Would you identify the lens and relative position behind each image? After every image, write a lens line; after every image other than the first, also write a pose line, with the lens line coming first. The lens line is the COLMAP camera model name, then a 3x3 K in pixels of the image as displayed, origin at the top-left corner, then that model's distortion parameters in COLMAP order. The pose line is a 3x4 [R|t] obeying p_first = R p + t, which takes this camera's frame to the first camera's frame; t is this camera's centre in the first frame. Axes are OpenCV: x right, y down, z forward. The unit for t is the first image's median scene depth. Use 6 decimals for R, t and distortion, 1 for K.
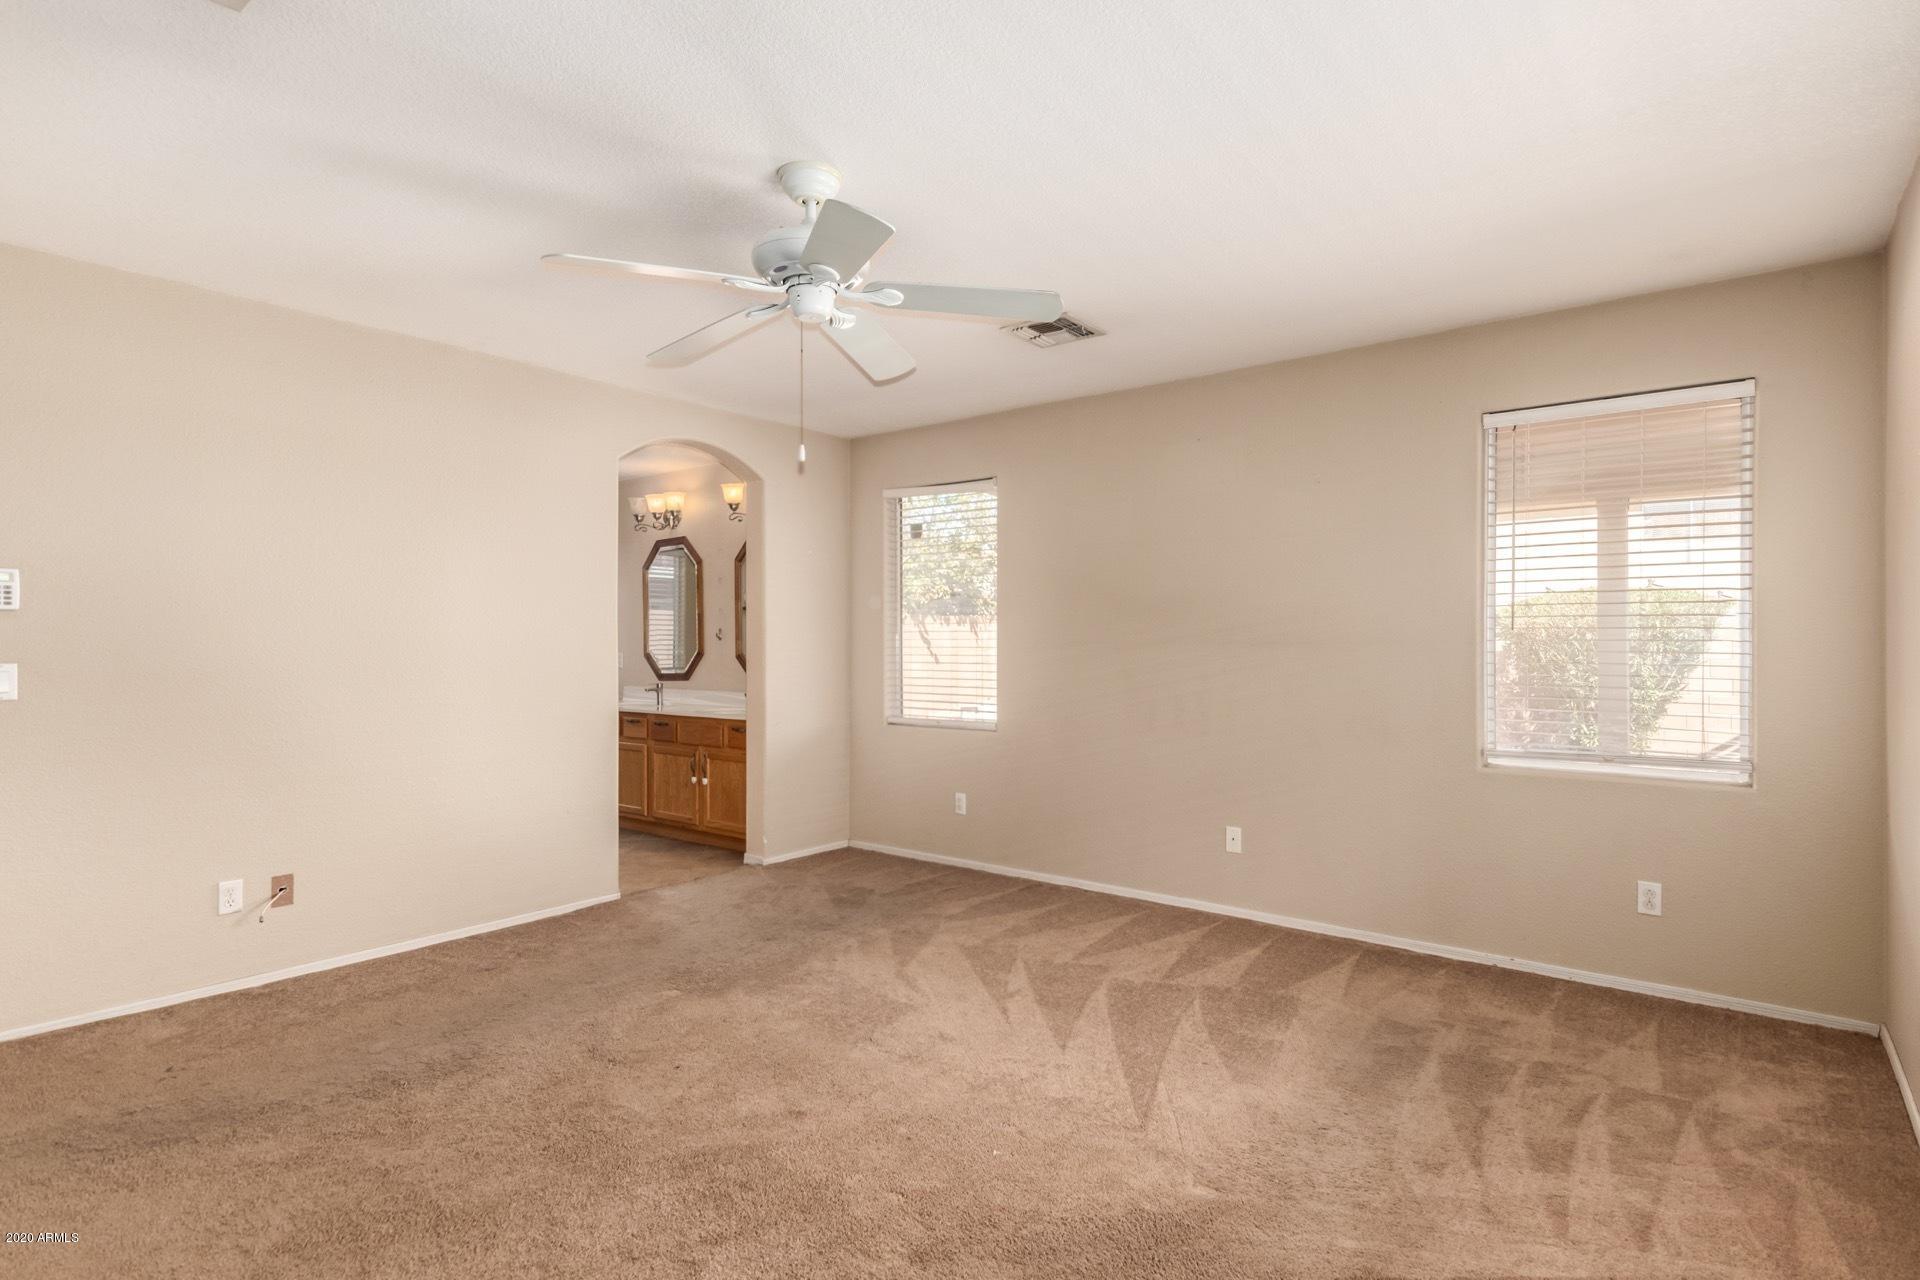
lens RADIAL K [[973.0, 0, 967.2], [0, 973.0, 641.5], [0, 0, 1]] dist [0.008283, -0.000764]
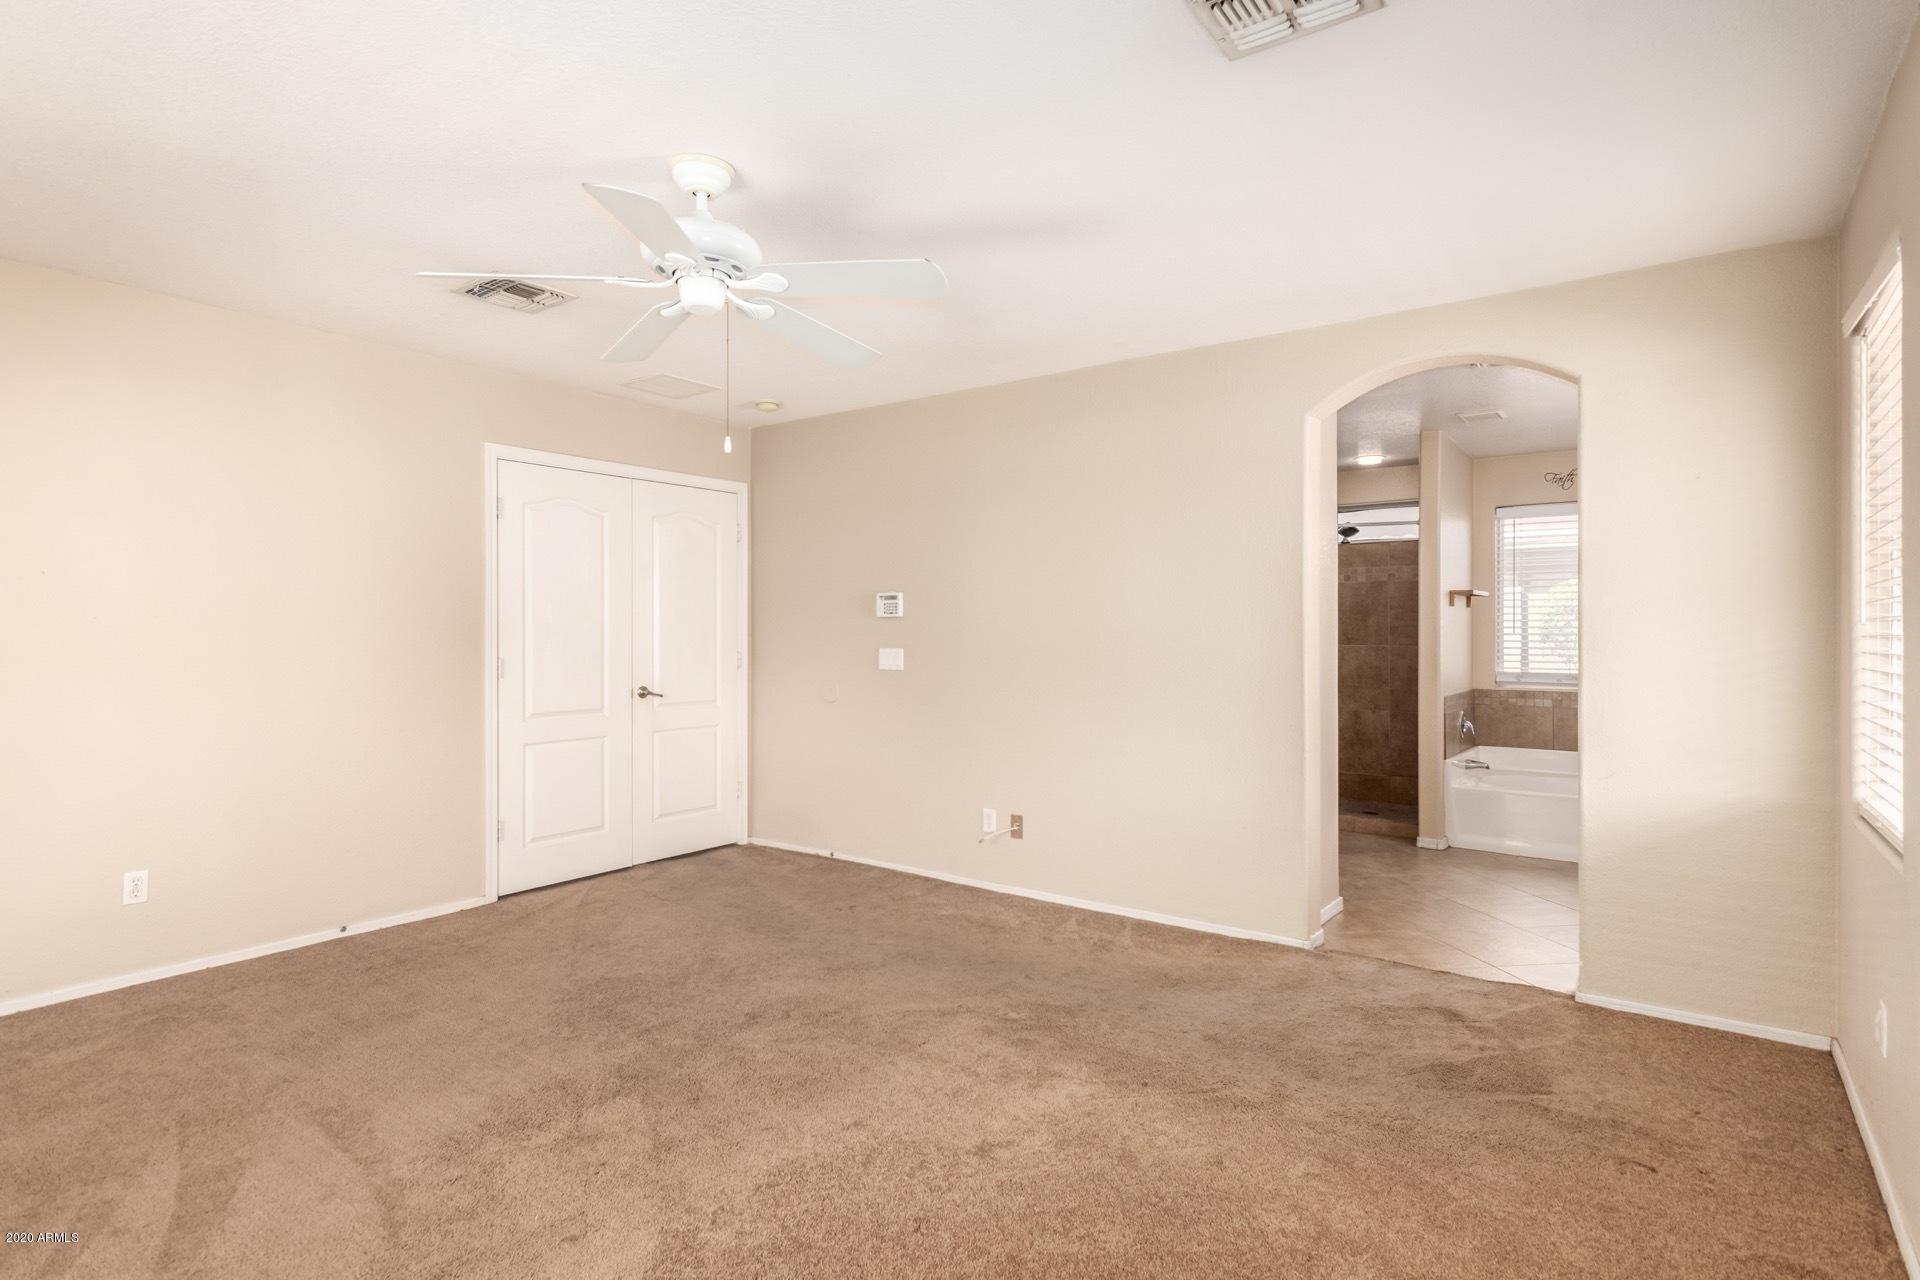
lens RADIAL K [[973.0, 0, 967.2], [0, 973.0, 641.5], [0, 0, 1]] dist [0.008283, -0.000764]
pose [[0.039120, 0.008126, -0.999201, 0.567245], [-0.004929, 0.999956, 0.007939, -0.003648], [0.999222, 0.004614, 0.039158, 0.833653]]
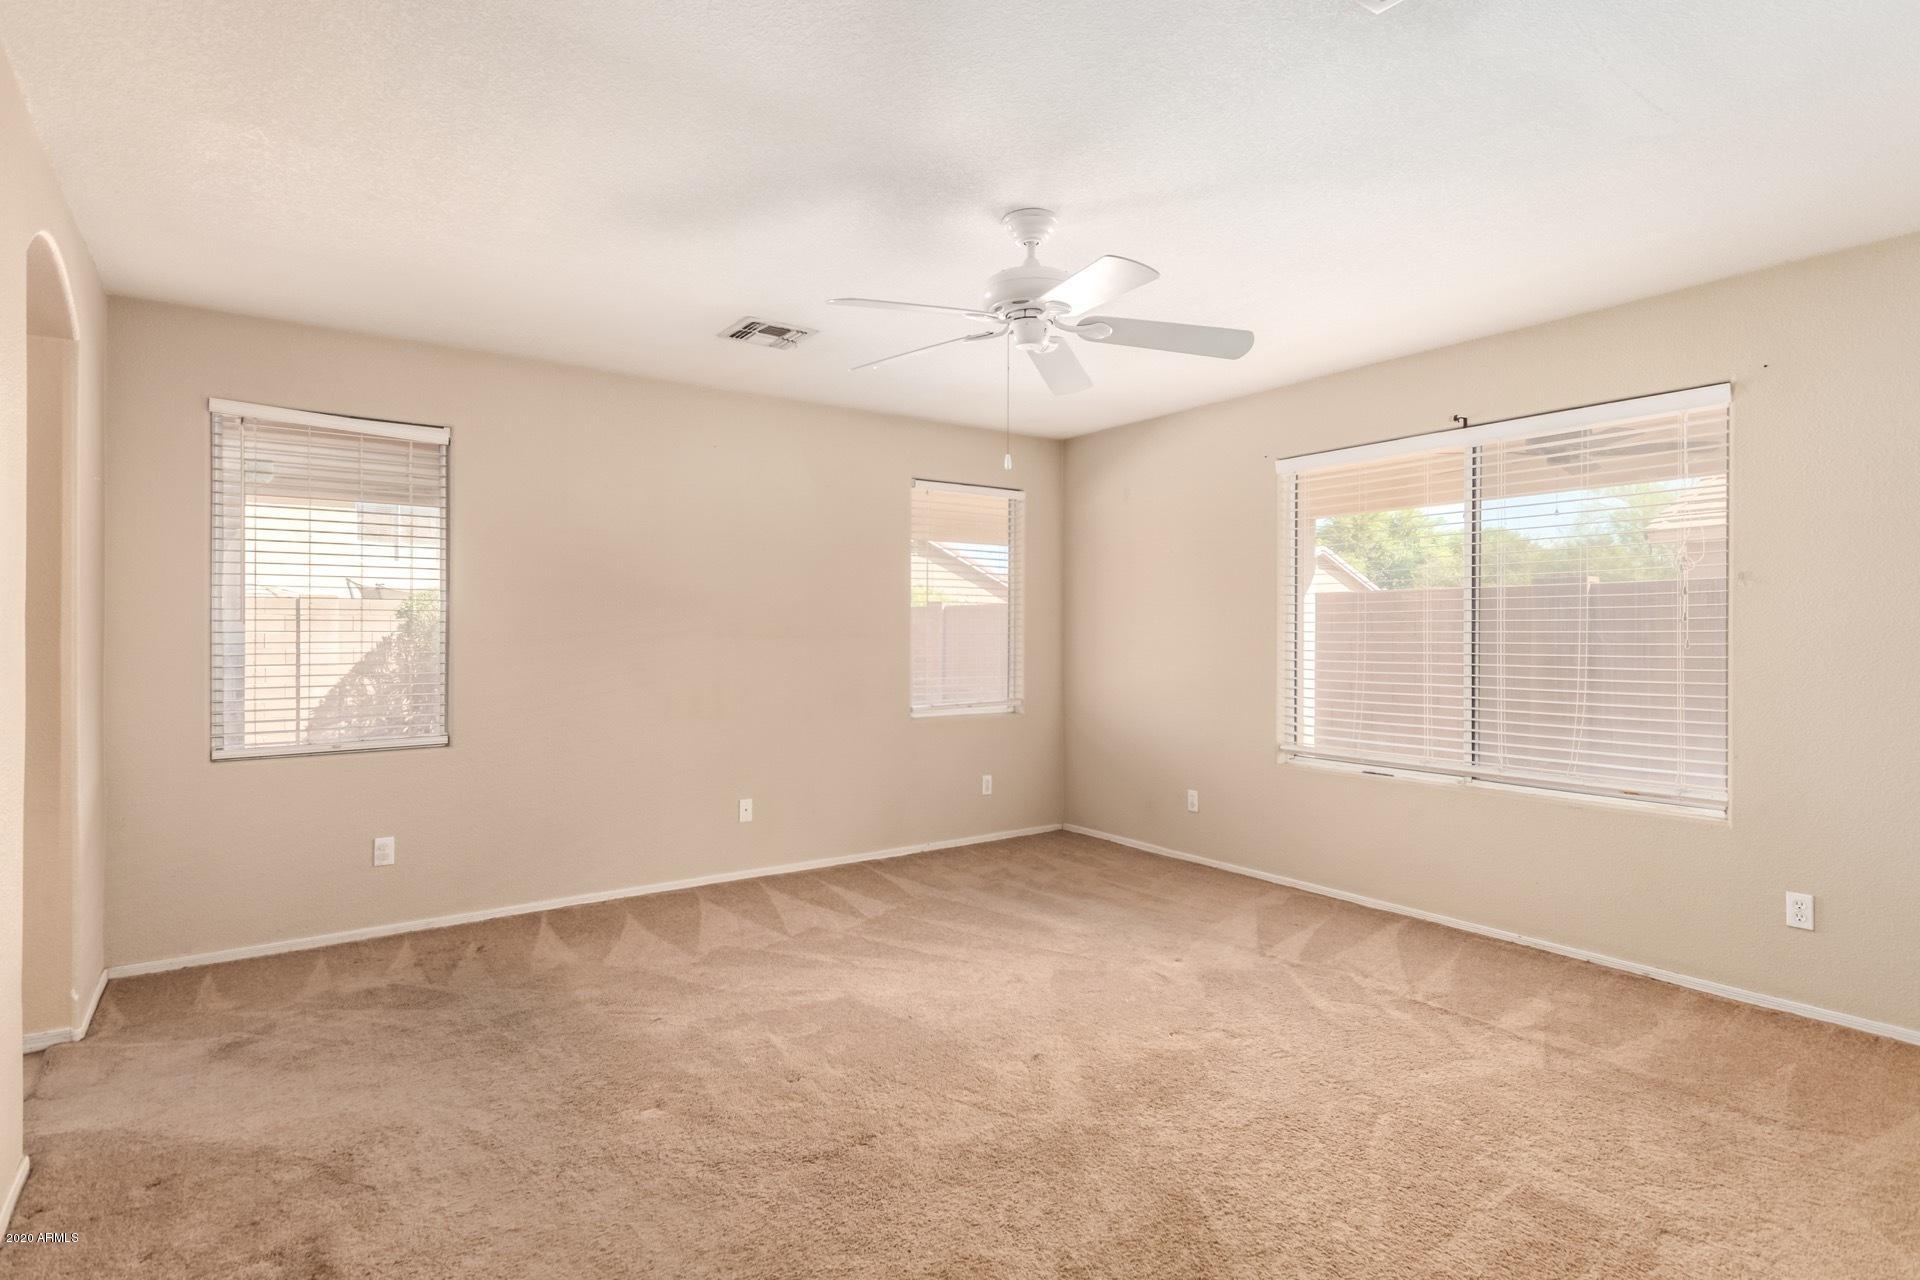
lens RADIAL K [[973.0, 0, 967.2], [0, 973.0, 641.5], [0, 0, 1]] dist [0.008283, -0.000764]
pose [[0.278346, -0.009012, 0.960439, -0.849501], [-0.001278, 0.999952, 0.009753, -0.003211], [-0.960480, -0.003942, 0.278321, 0.513581]]
